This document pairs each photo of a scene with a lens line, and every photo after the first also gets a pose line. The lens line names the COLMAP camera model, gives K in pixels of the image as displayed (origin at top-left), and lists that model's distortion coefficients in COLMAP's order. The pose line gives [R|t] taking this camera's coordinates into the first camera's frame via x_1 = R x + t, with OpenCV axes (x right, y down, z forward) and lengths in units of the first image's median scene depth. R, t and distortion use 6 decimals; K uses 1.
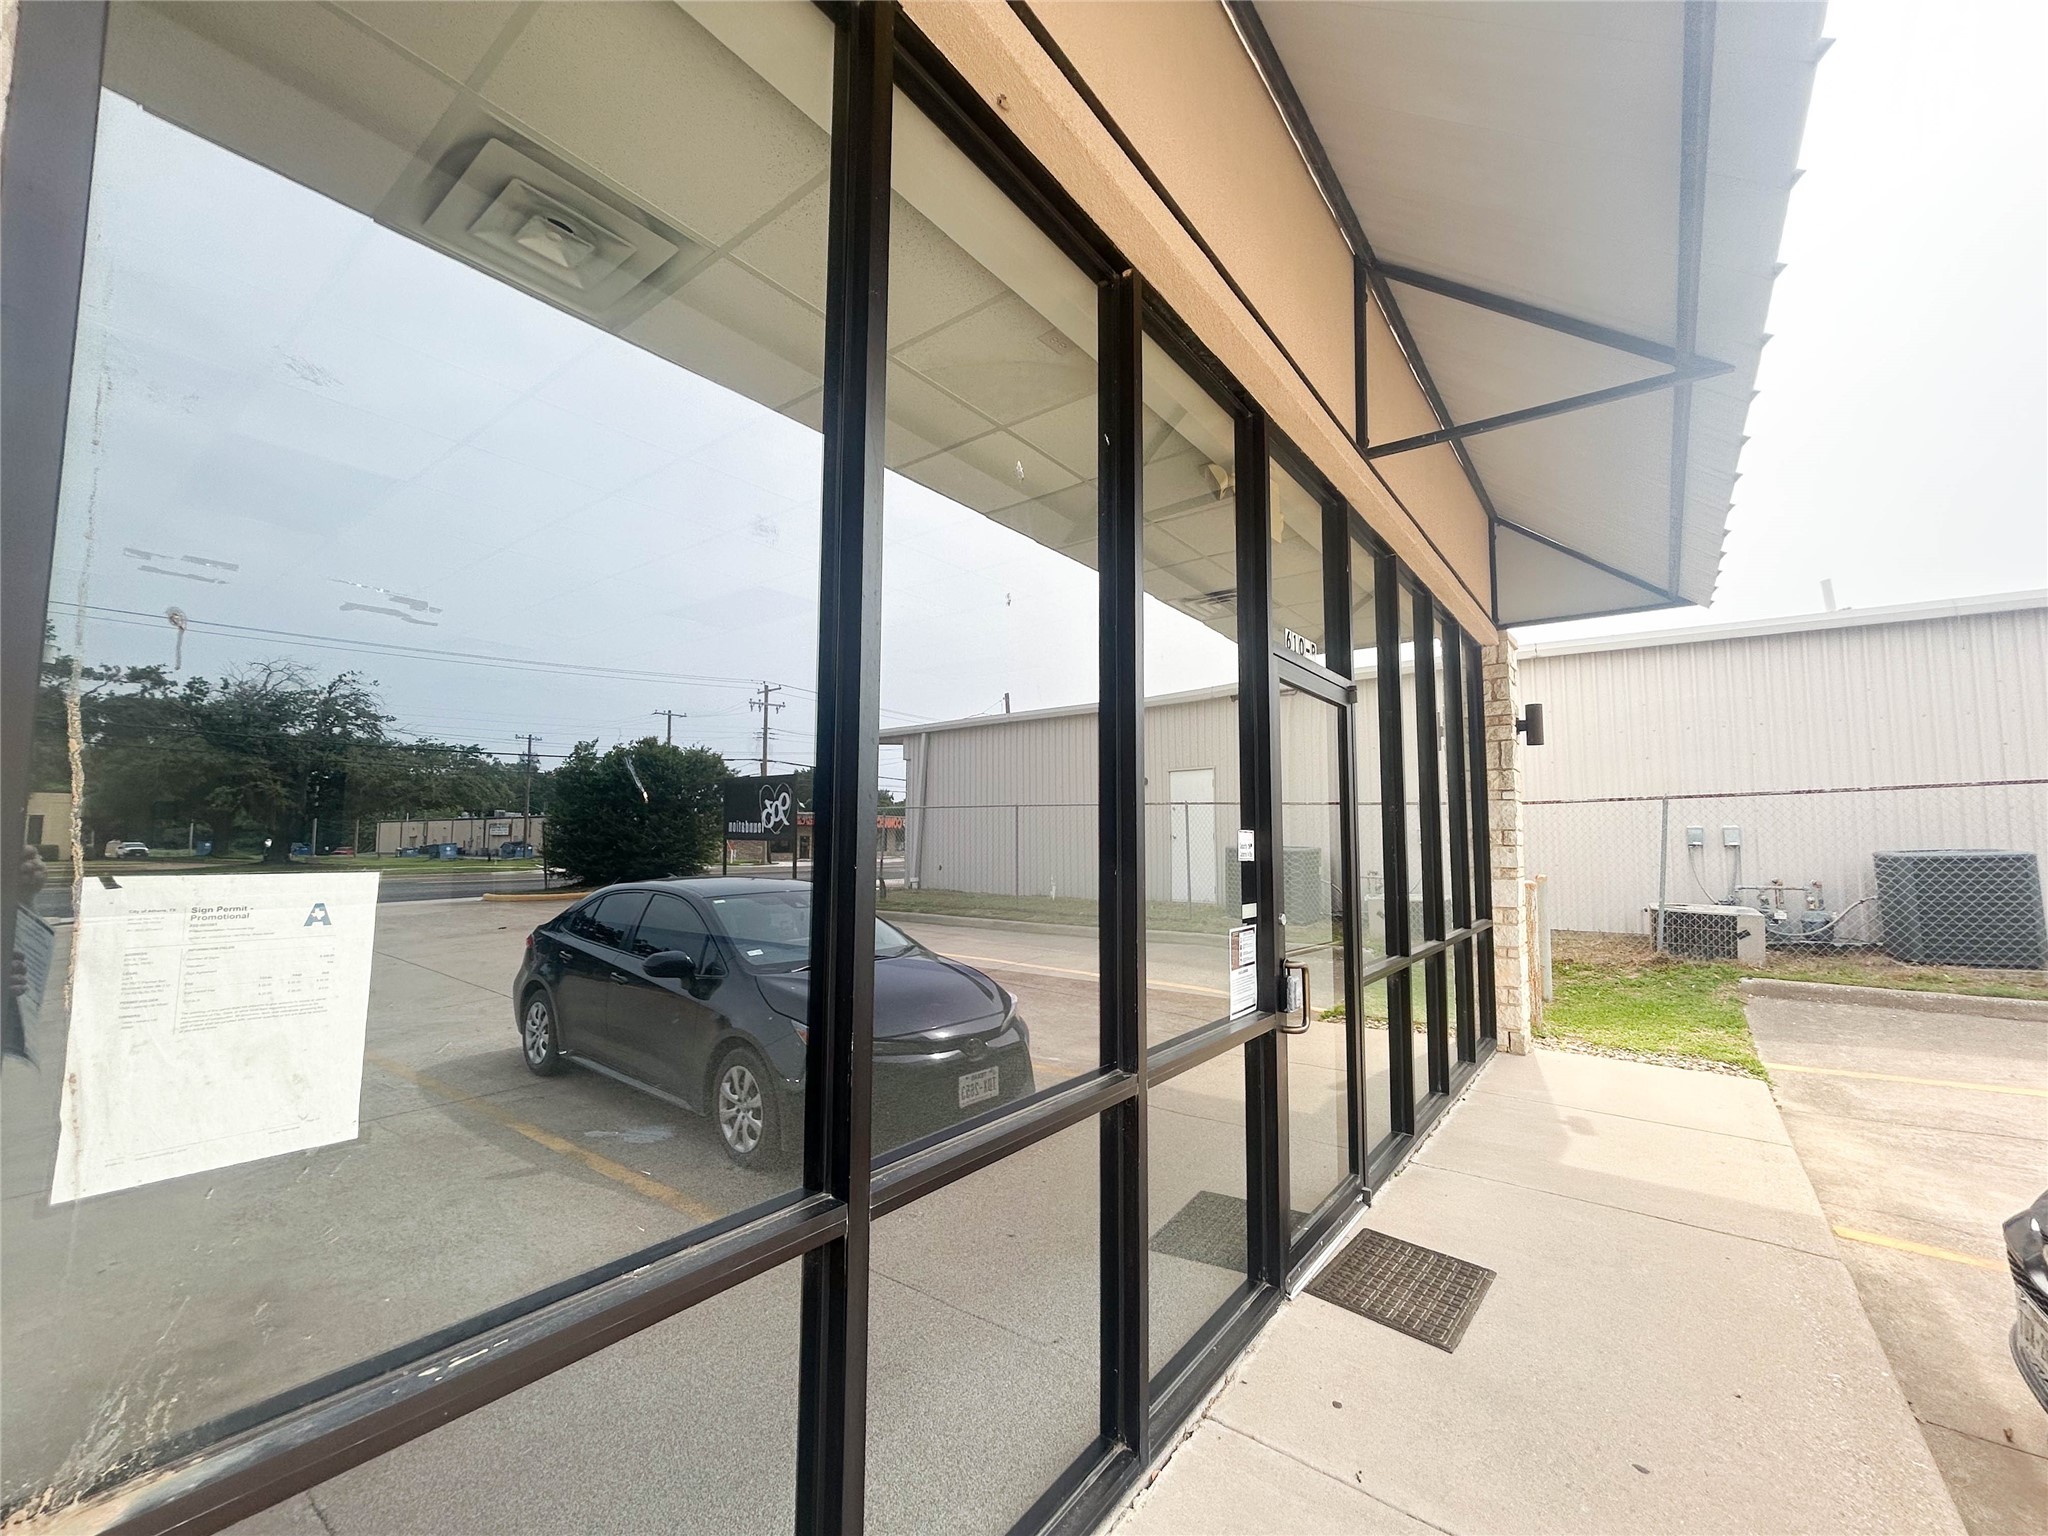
lens RADIAL K [[815.8, 0, 1024.0], [0, 815.8, 768.0], [0, 0, 1]] dist [0.017059, 0.000046]
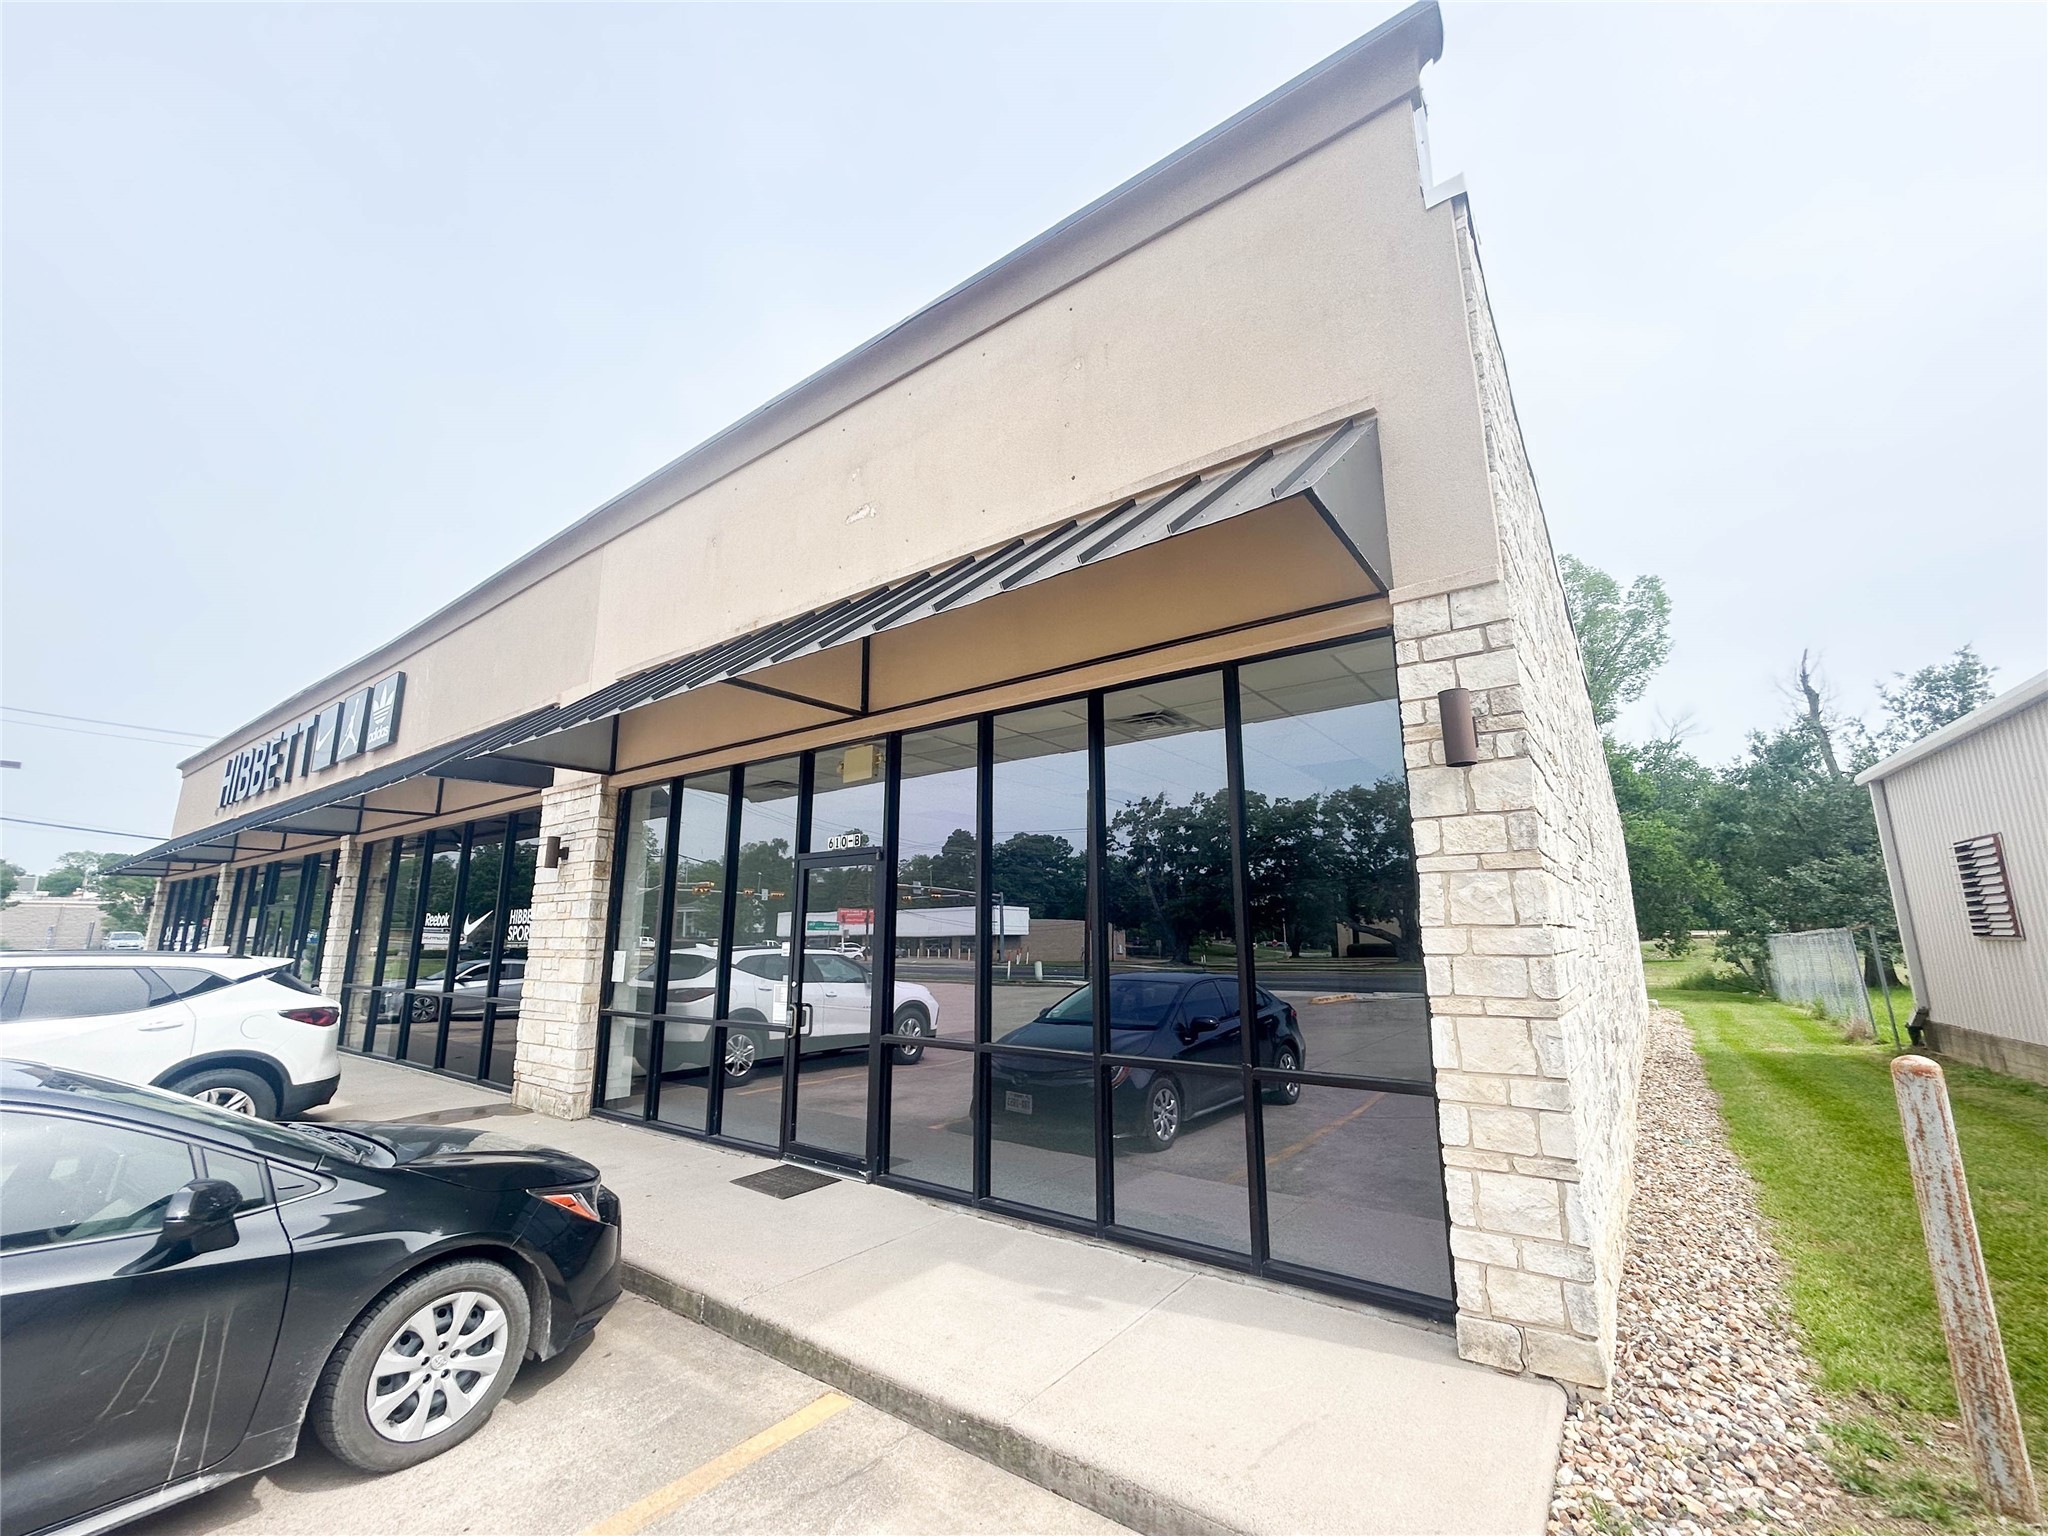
lens RADIAL K [[824.5, 0, 1024.5], [0, 824.5, 772.1], [0, 0, 1]] dist [-0.005064, 0.001852]
pose [[0.018149, -0.200445, -0.979537, 1.750788], [0.090005, 0.976048, -0.198064, 0.092431], [0.995776, -0.084568, 0.035756, 1.086232]]
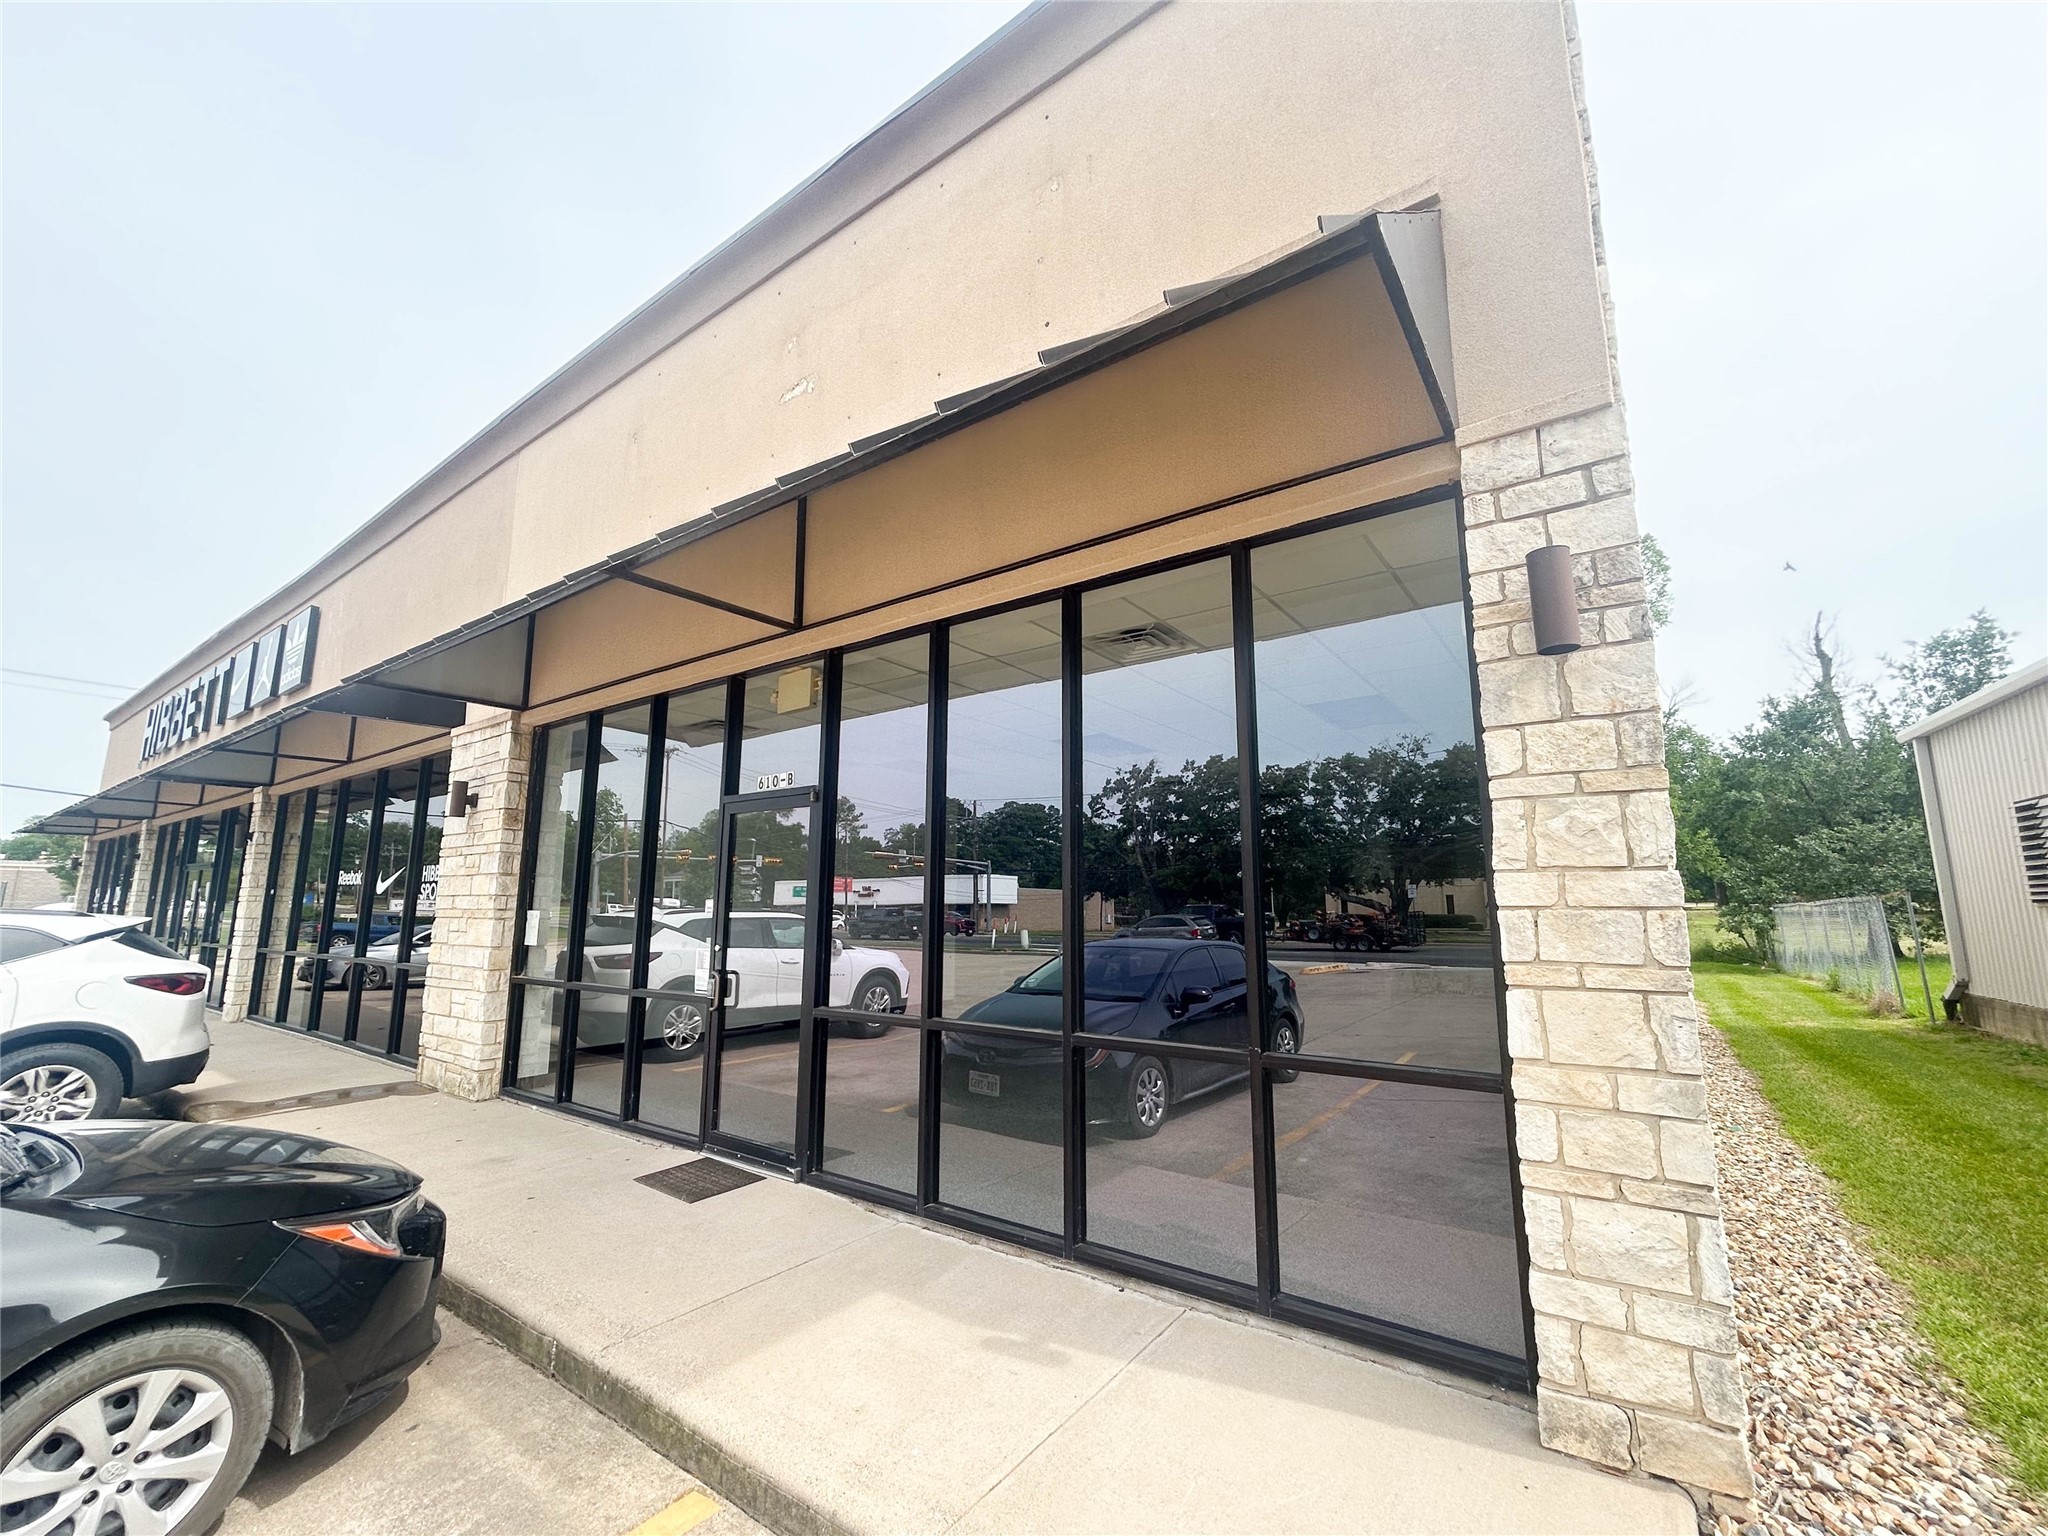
lens RADIAL K [[839.1, 0, 1024.0], [0, 839.1, 768.0], [0, 0, 1]] dist [-0.000546, -0.000769]
pose [[0.032357, -0.165944, -0.985604, 1.537372], [0.085330, 0.982979, -0.162701, 0.112989], [0.995827, -0.078837, 0.045966, 1.124686]]
